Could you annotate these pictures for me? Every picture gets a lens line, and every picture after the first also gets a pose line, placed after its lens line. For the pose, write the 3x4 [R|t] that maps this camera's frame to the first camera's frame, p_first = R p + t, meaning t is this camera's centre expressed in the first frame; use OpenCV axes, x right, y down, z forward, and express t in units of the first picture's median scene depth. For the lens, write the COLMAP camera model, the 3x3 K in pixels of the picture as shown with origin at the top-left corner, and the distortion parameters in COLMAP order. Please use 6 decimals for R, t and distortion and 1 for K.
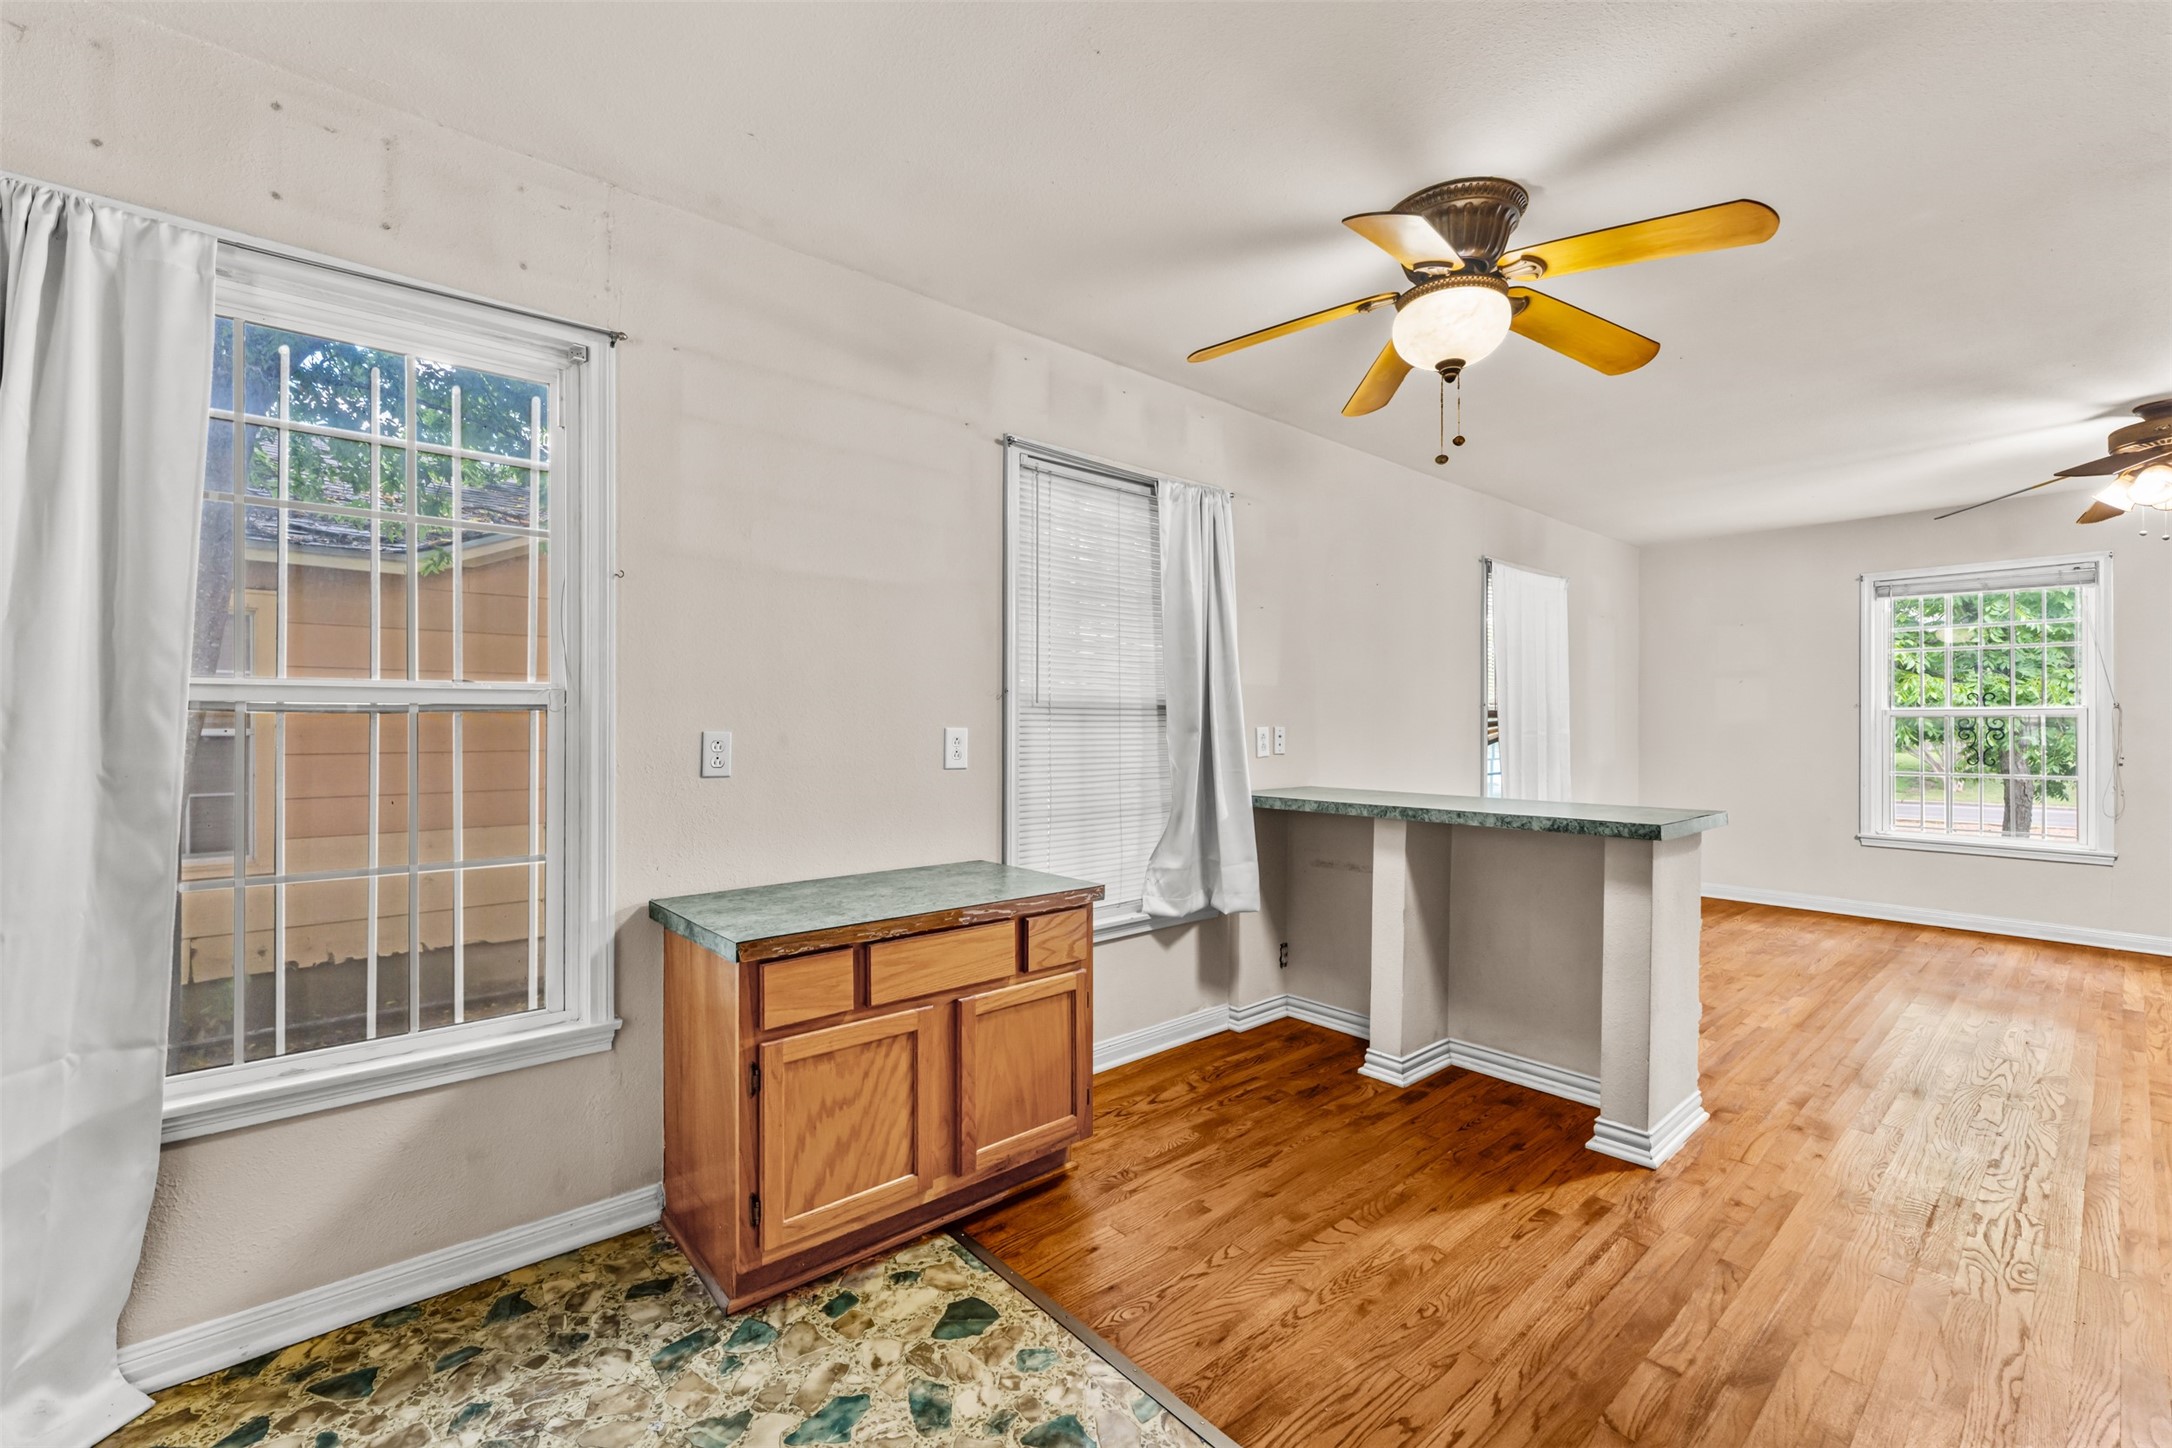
lens RADIAL K [[886.3, 0, 1086.0], [0, 886.3, 724.0], [0, 0, 1]] dist [-0.001098, -0.000375]
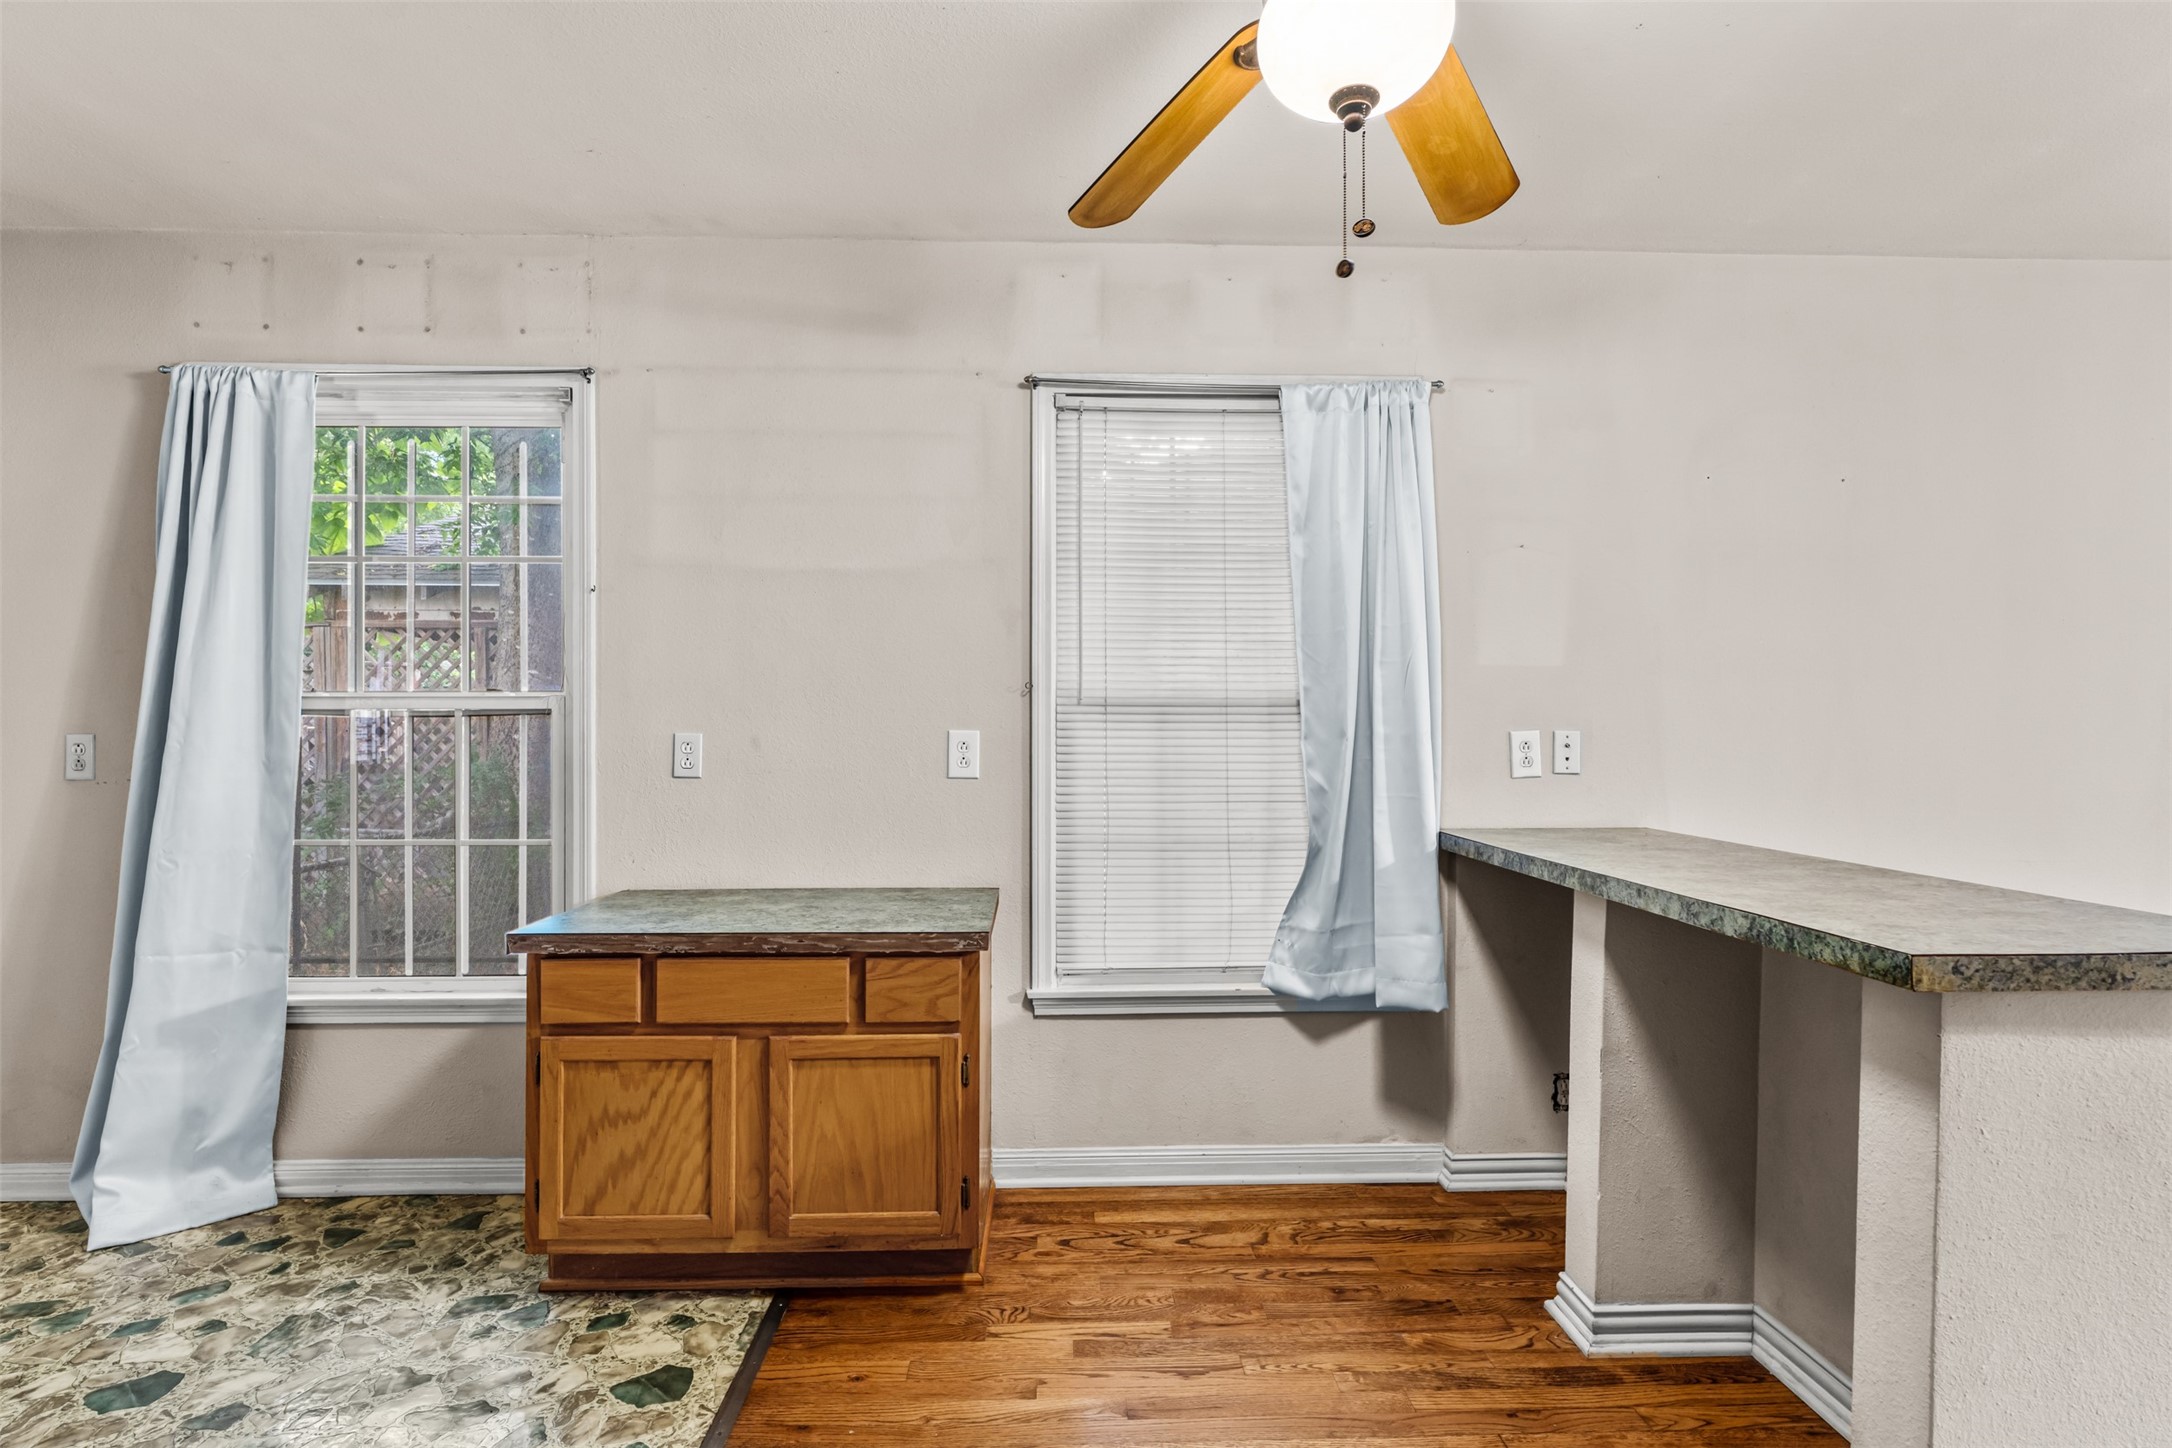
lens RADIAL K [[1010.7, 0, 1085.6], [0, 1010.7, 726.5], [0, 0, 1]] dist [-0.001857, 0.000029]
pose [[0.783079, -0.000469, -0.621922, 0.727021], [-0.000104, 1.000000, -0.000884, 0.001634], [0.621922, 0.000757, 0.783079, 0.402835]]
